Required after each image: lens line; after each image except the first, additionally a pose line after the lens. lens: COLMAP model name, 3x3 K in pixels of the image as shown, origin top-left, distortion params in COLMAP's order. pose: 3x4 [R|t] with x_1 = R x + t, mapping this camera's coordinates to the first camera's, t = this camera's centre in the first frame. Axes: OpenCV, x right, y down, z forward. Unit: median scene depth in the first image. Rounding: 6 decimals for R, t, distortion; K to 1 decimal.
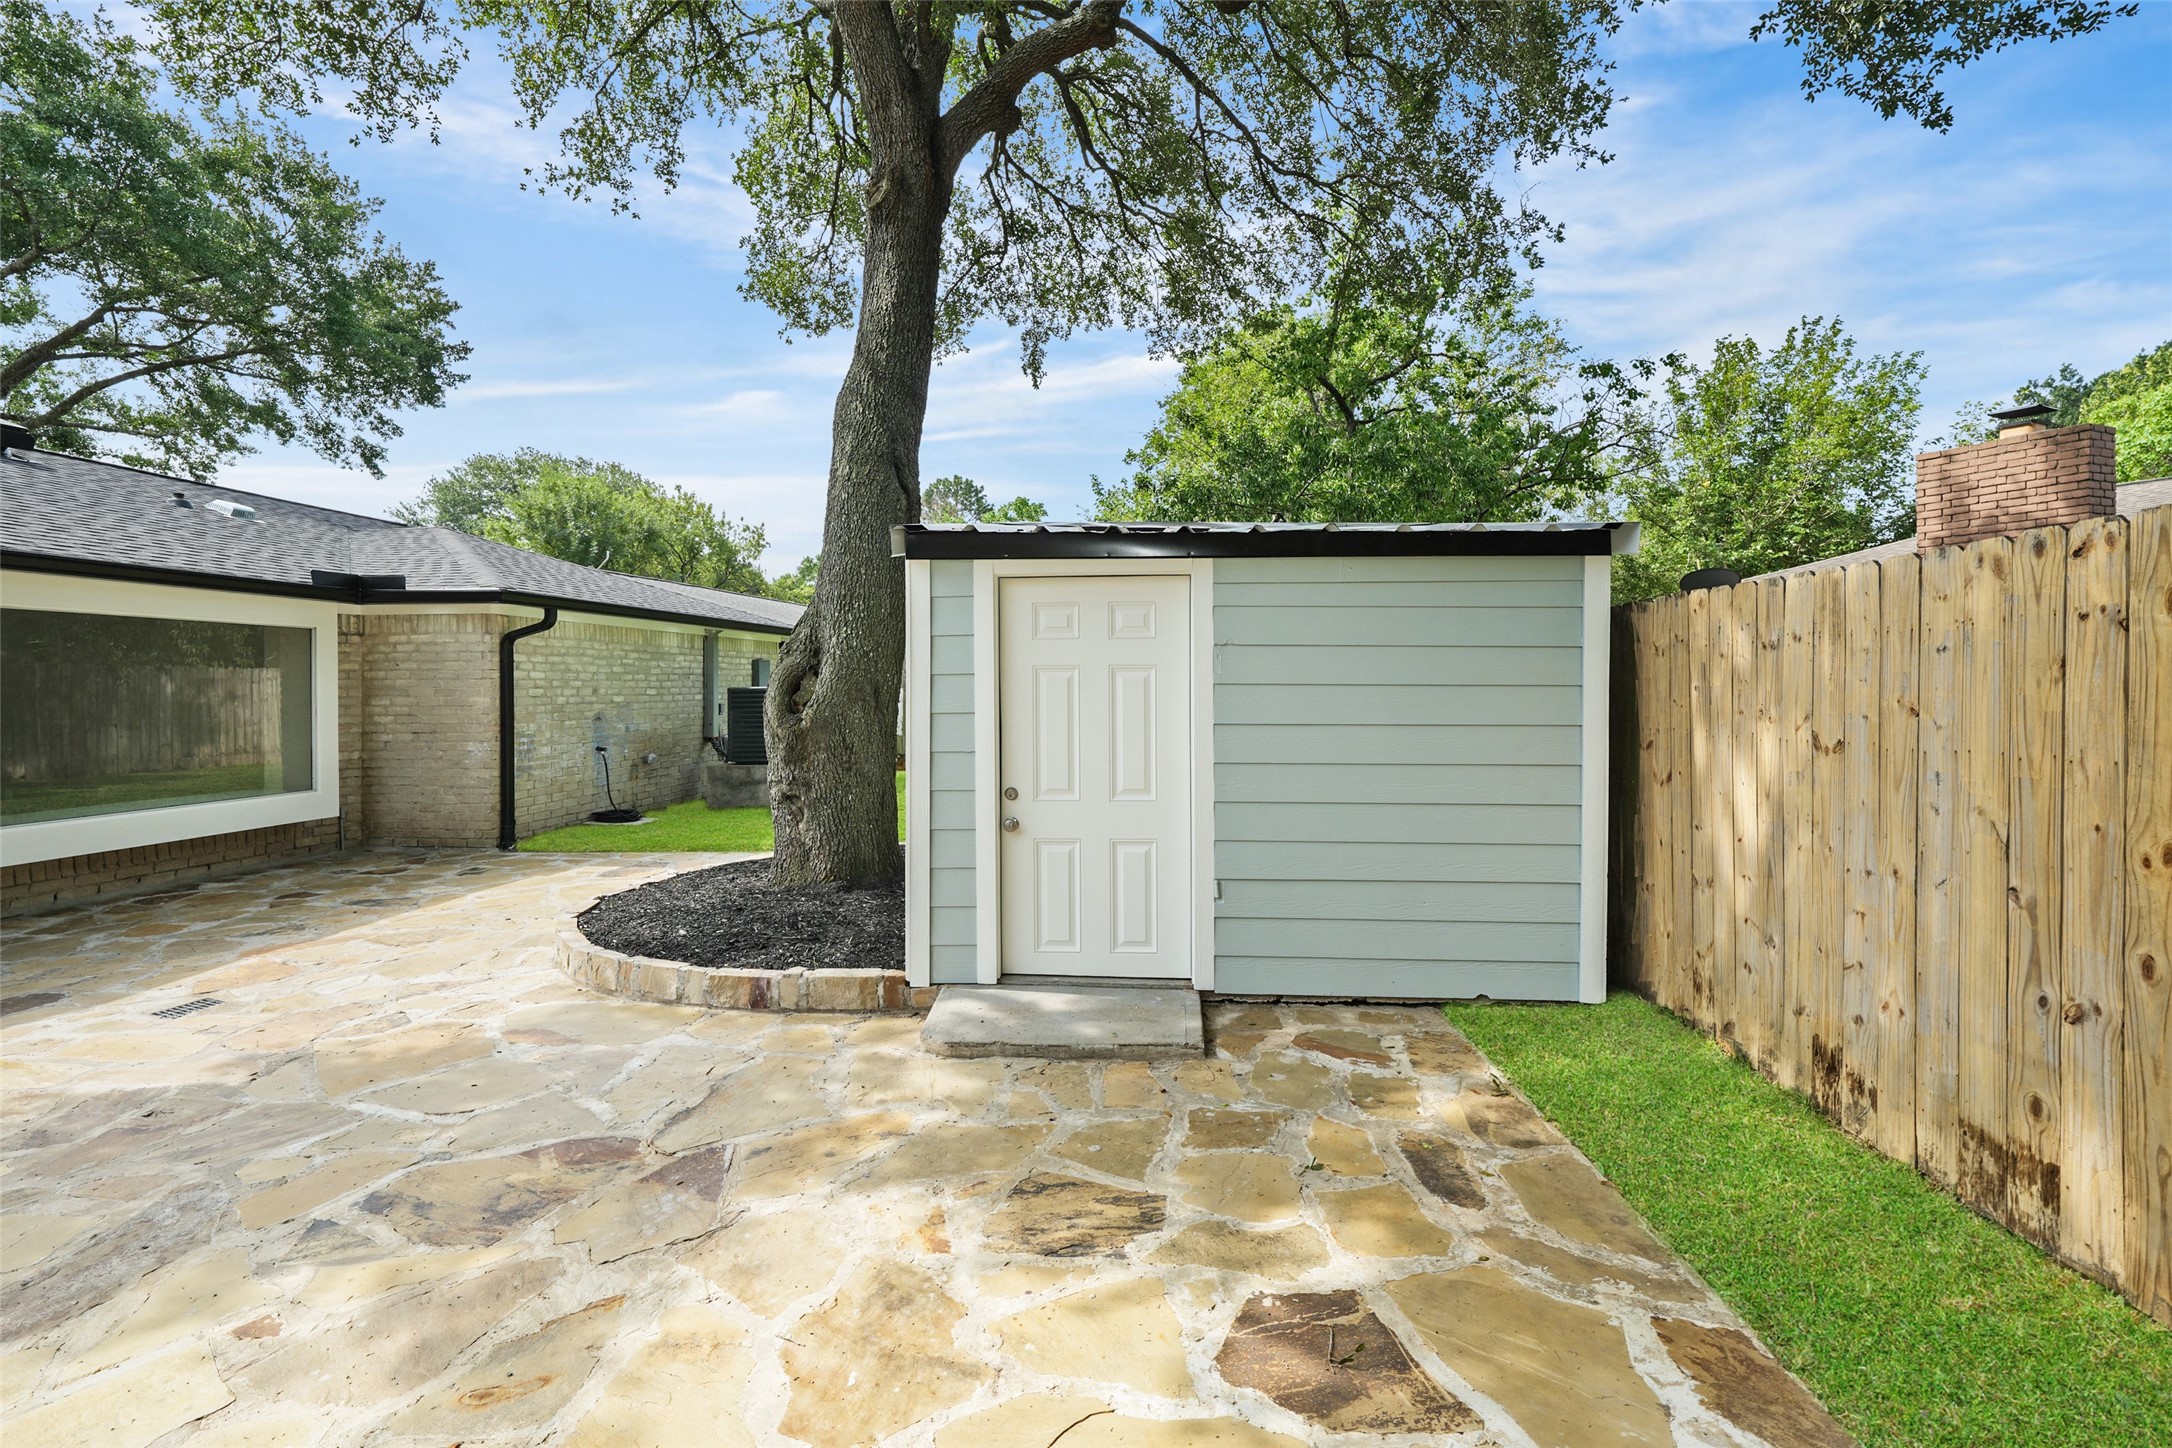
lens RADIAL K [[903.0, 0, 1085.8], [0, 903.0, 779.9], [0, 0, 1]] dist [-0.000743, 0.000690]
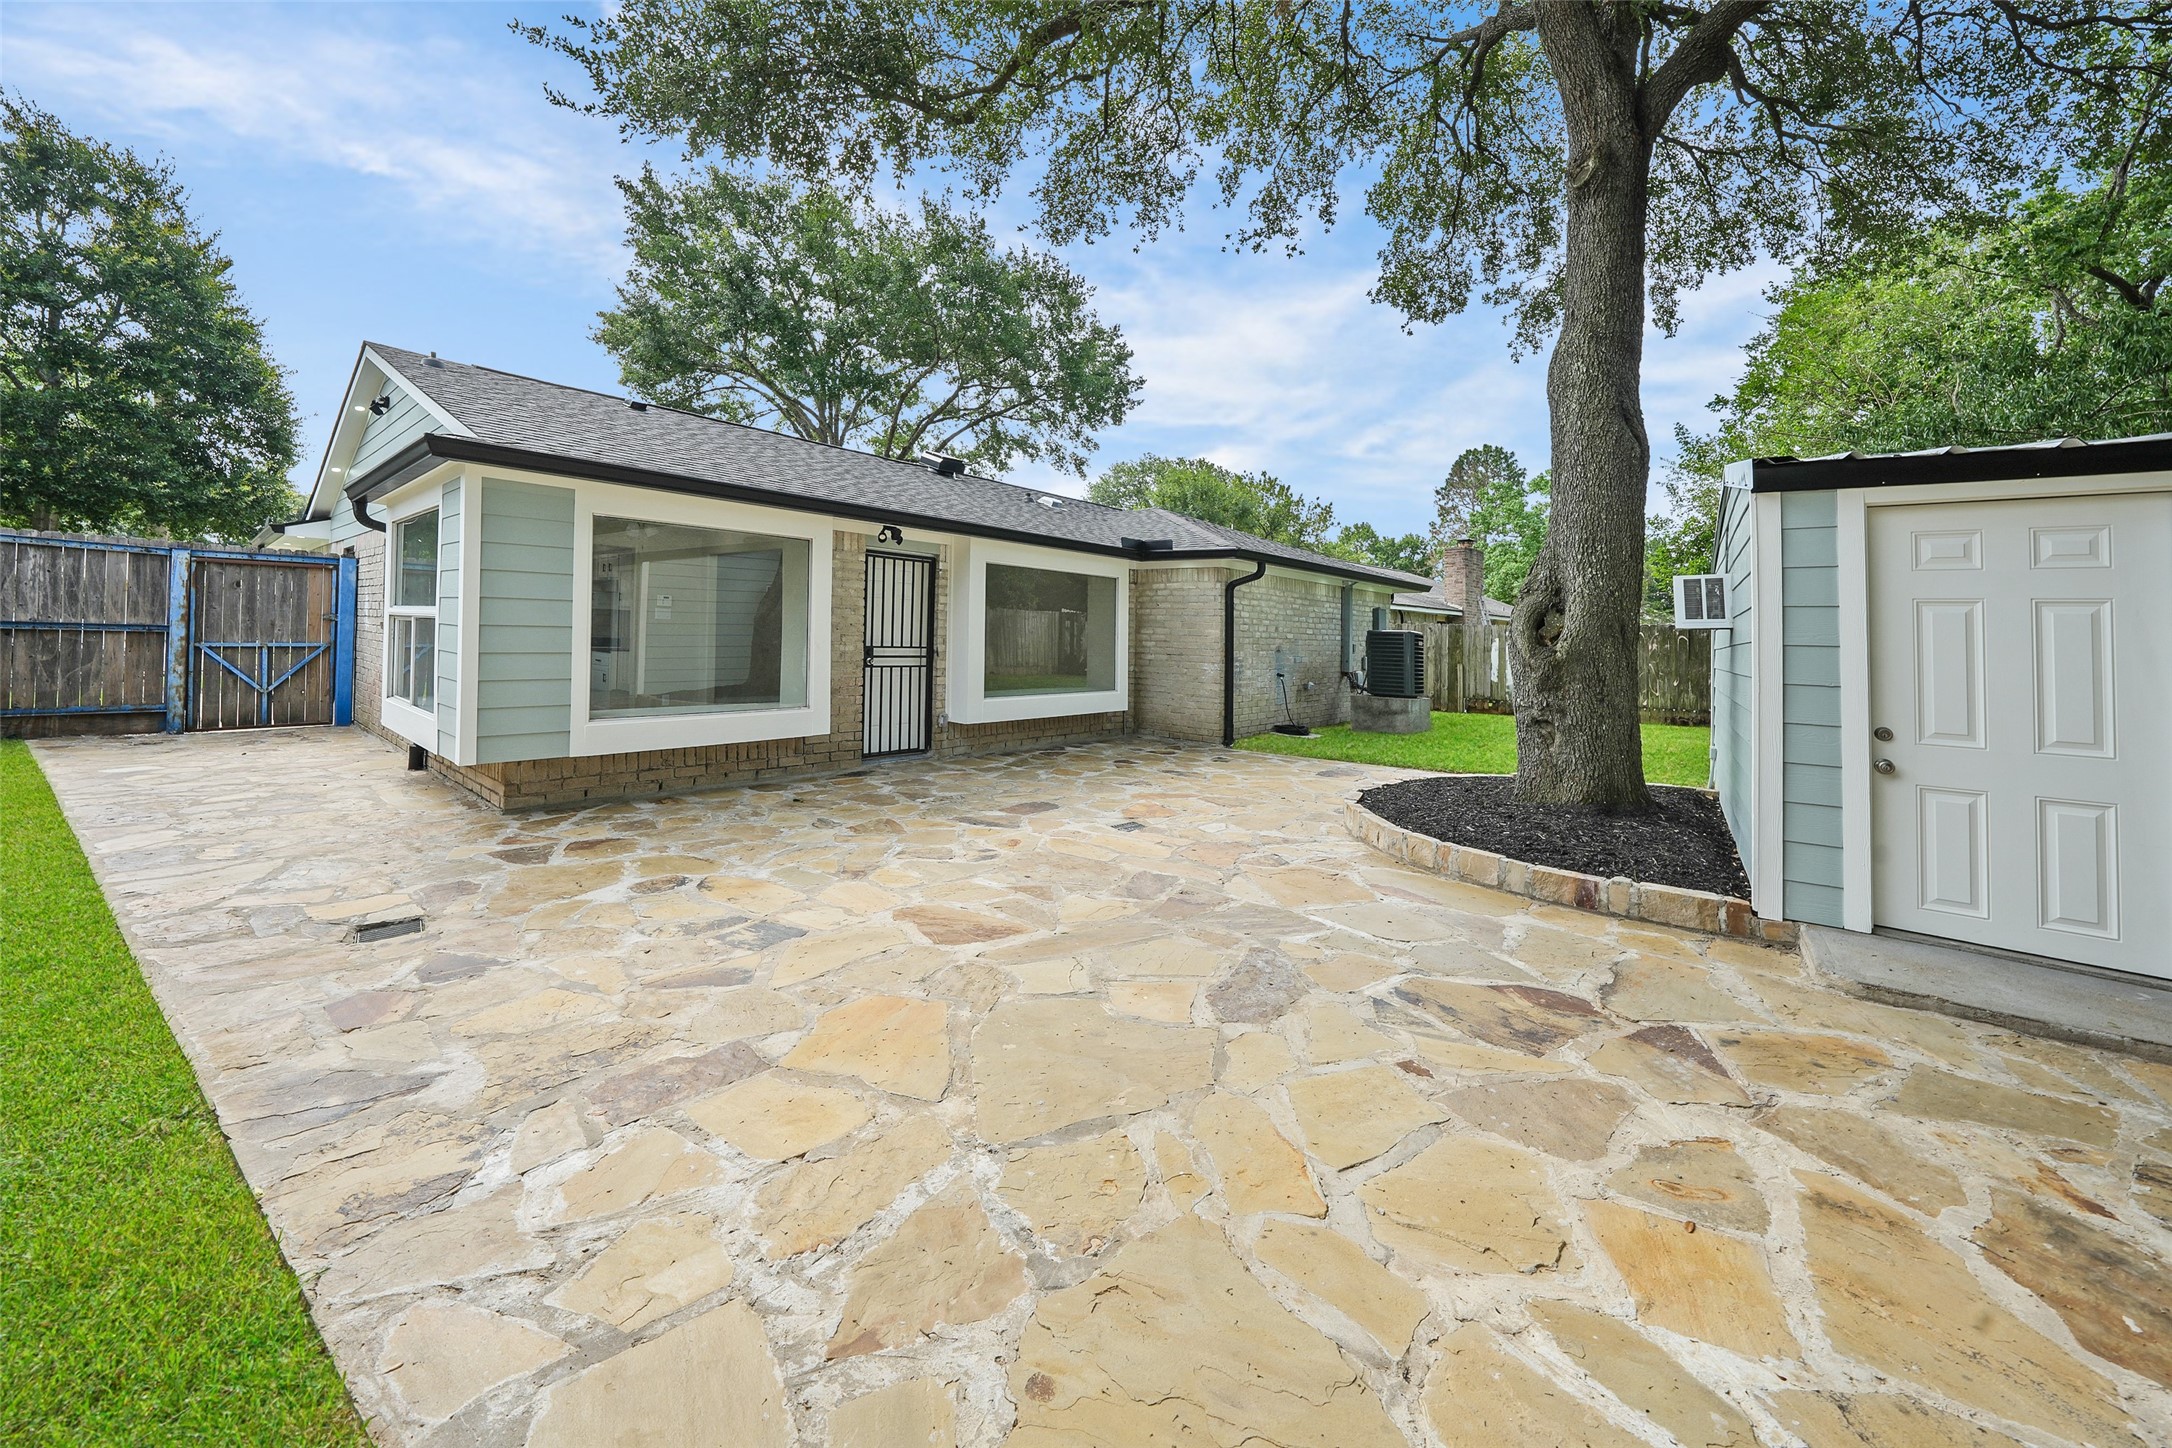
lens RADIAL K [[785.6, 0, 1038.2], [0, 785.6, 700.4], [0, 0, 1]] dist [-0.027021, 0.005927]
pose [[0.839846, 0.068918, -0.538432, -0.240186], [-0.086107, 0.996263, -0.006790, 0.037231], [0.535952, 0.052065, 0.842641, -0.085773]]
